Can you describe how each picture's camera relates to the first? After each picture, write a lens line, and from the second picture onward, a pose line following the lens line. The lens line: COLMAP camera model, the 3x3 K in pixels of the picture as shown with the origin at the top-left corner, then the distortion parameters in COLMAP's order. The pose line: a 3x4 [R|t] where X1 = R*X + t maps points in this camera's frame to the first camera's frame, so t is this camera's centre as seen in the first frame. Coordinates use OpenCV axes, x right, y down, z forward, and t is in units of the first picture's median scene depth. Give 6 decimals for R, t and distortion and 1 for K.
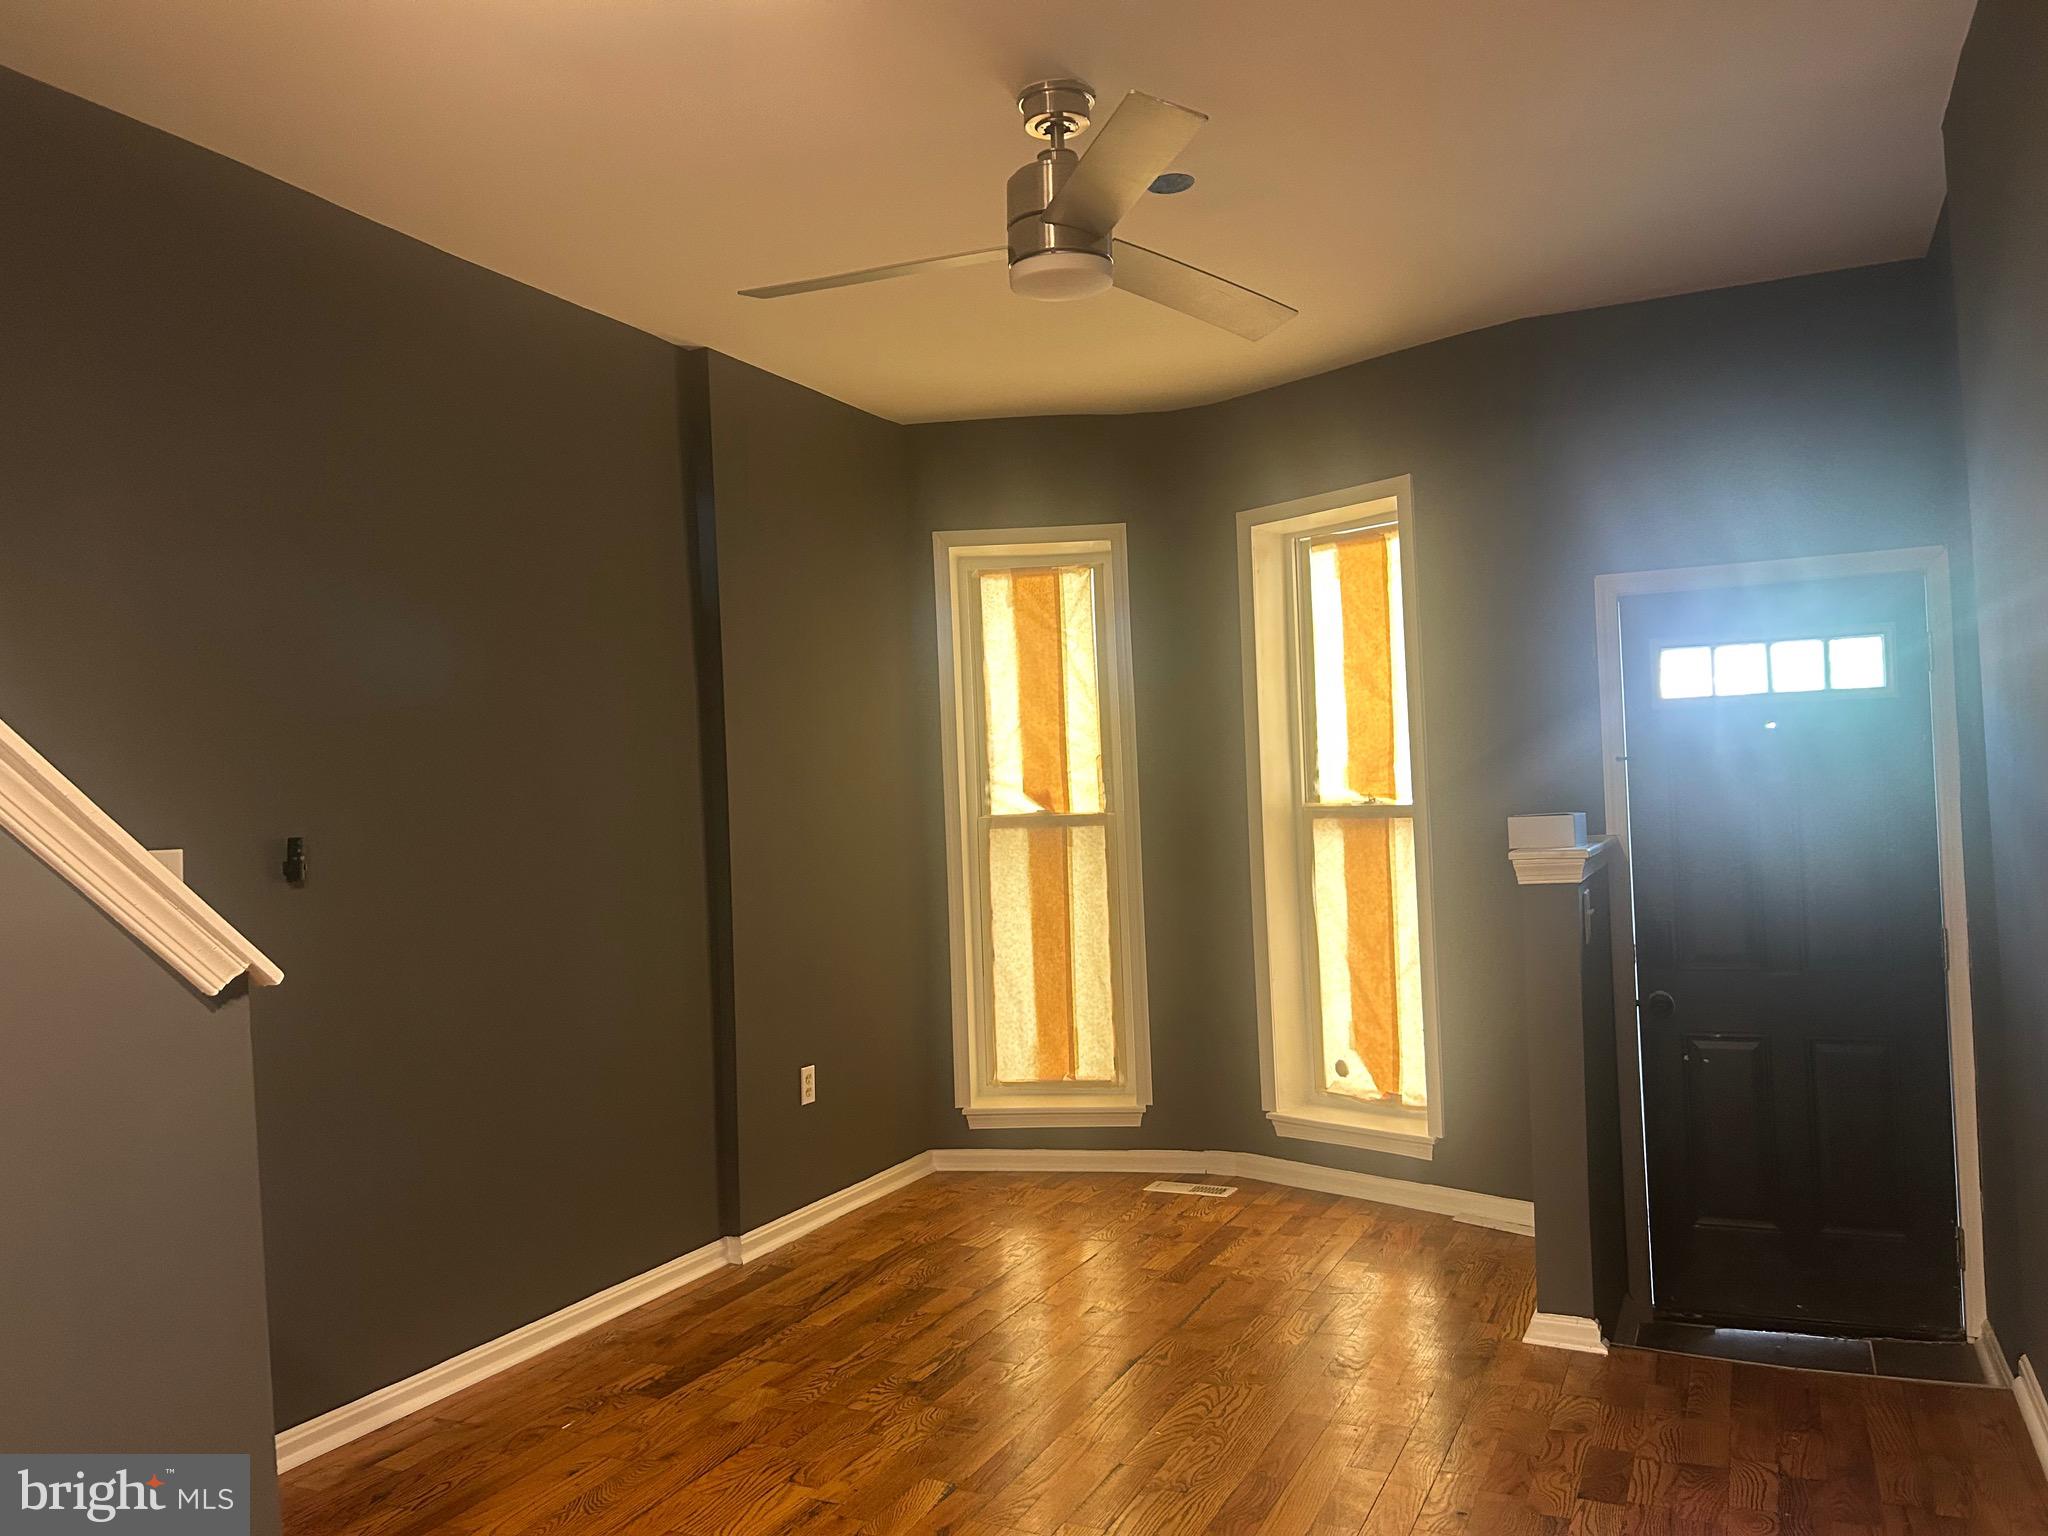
lens RADIAL K [[1537.7, 0, 1018.0], [0, 1537.7, 774.9], [0, 0, 1]] dist [0.017503, 0.000912]
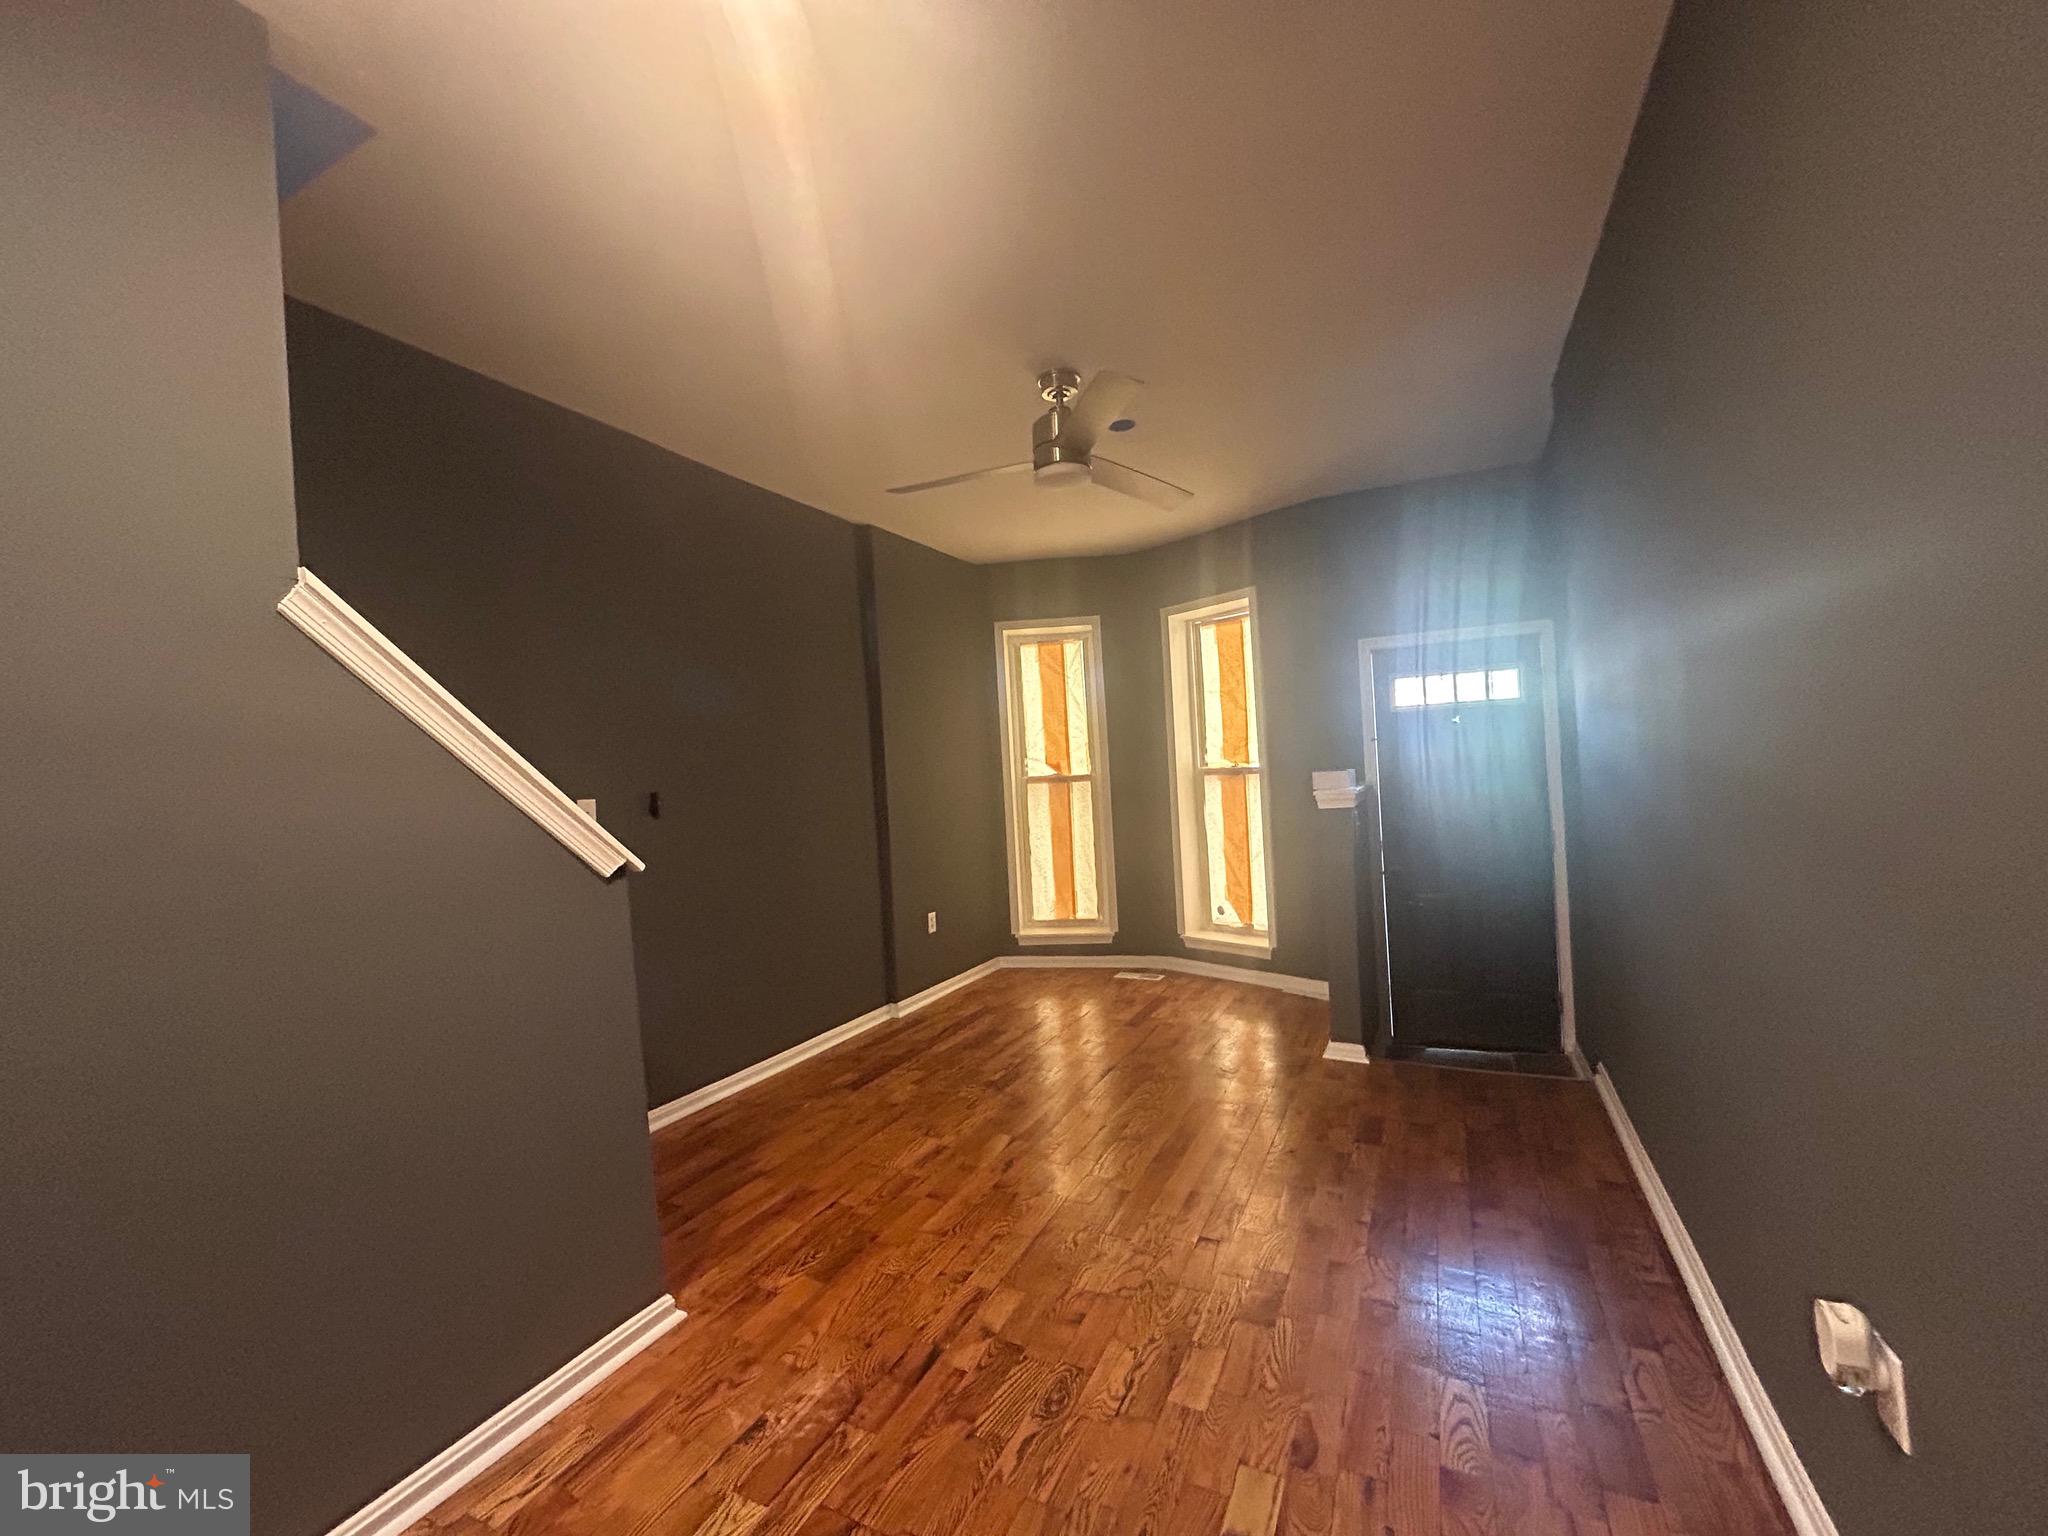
lens RADIAL K [[823.1, 0, 1020.7], [0, 823.1, 776.2], [0, 0, 1]] dist [-0.002189, 0.000844]
pose [[0.999531, -0.014686, -0.026878, -0.000534], [0.015328, 0.999598, 0.023850, 0.003885], [0.026517, -0.024251, 0.999354, 0.020281]]
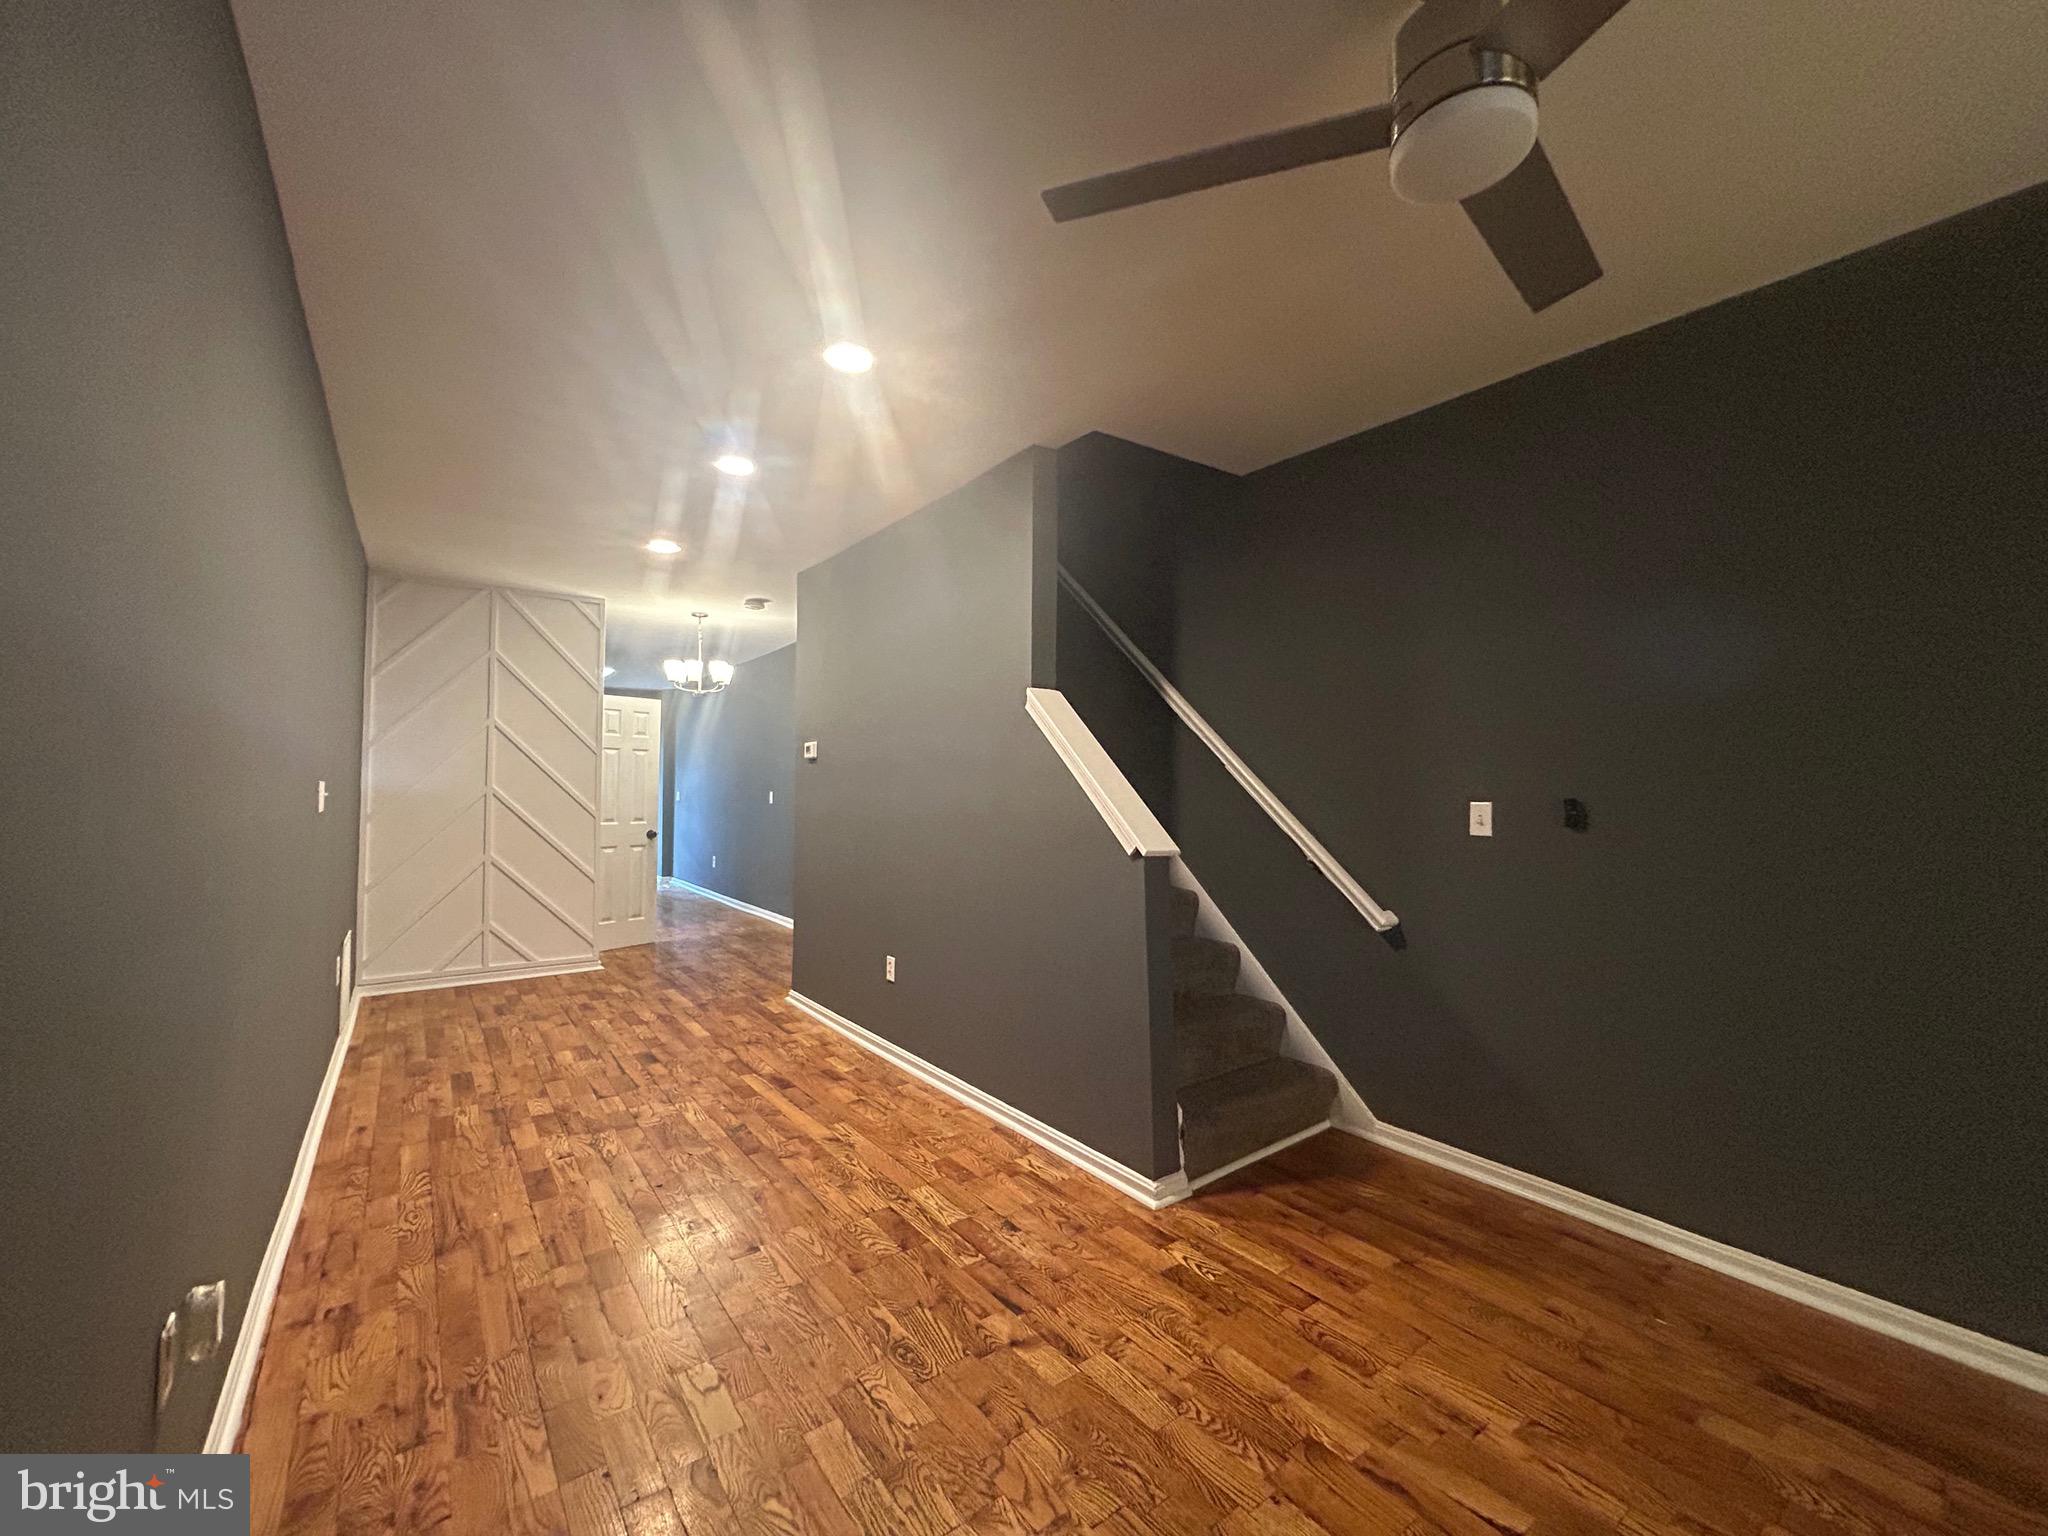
lens RADIAL K [[823.1, 0, 1021.9], [0, 823.1, 759.5], [0, 0, 1]] dist [-0.002189, 0.000844]
pose [[-0.476800, 0.002157, -0.879009, 0.443640], [0.033412, 0.999319, -0.015672, -0.003130], [0.878377, -0.036842, -0.476547, 0.833019]]
